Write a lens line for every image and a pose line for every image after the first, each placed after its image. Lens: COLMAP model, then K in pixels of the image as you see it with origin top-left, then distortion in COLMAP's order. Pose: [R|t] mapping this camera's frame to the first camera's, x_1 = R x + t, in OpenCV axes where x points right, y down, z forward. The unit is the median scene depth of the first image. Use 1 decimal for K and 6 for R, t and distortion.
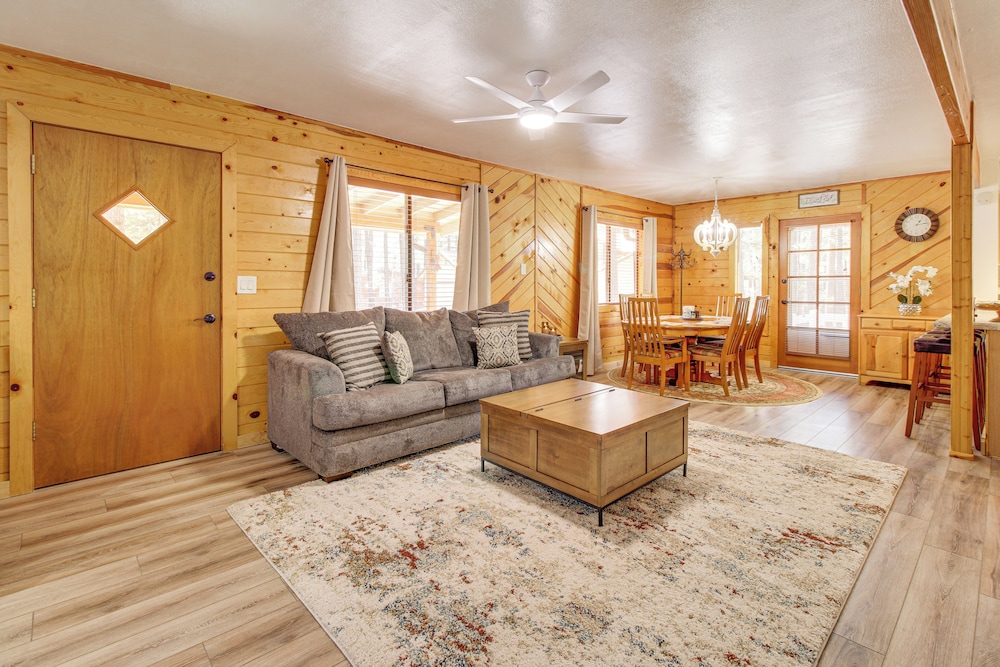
lens RADIAL K [[483.1, 0, 500.8], [0, 483.1, 293.0], [0, 0, 1]] dist [0.017195, -0.014470]
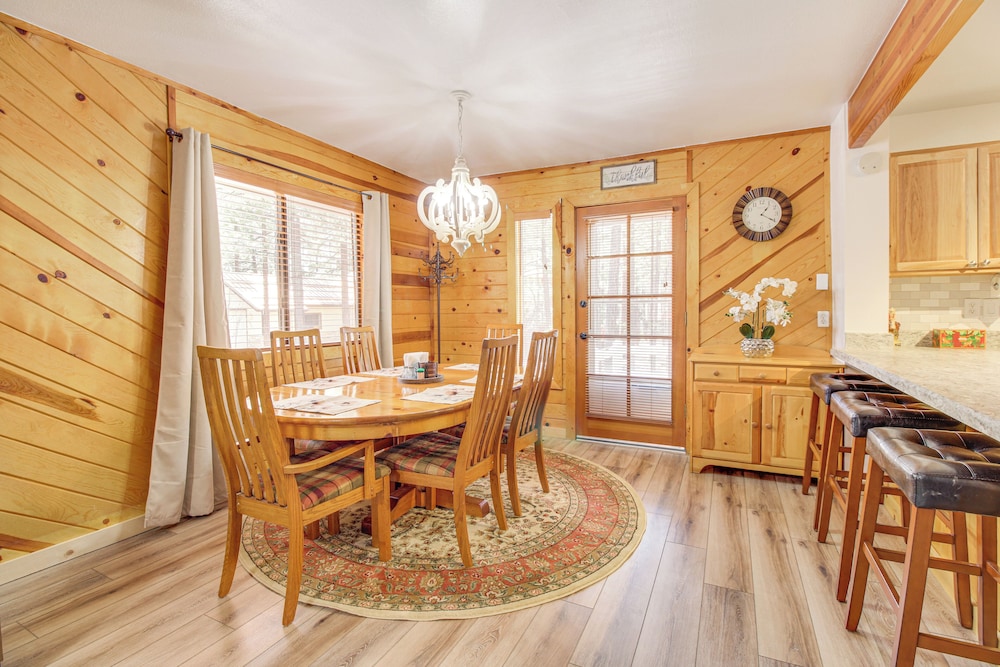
lens RADIAL K [[483.1, 0, 507.6], [0, 483.1, 324.3], [0, 0, 1]] dist [0.017195, -0.014470]
pose [[0.935034, -0.017418, 0.354131, 0.343903], [0.013525, 0.999818, 0.013466, -0.009361], [-0.354301, -0.007802, 0.935099, 0.570083]]
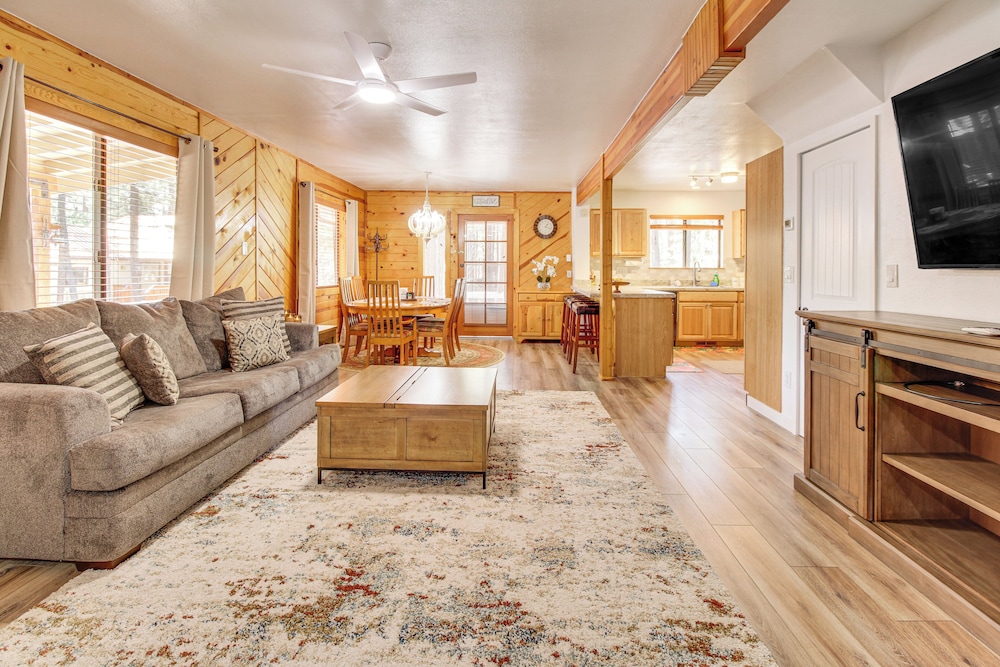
lens RADIAL K [[483.1, 0, 522.5], [0, 483.1, 270.2], [0, 0, 1]] dist [0.017195, -0.014470]
pose [[0.693692, 0.002345, 0.720268, -0.231334], [0.004348, 0.999963, -0.007443, -0.003393], [-0.720259, 0.008295, 0.693656, 0.073434]]
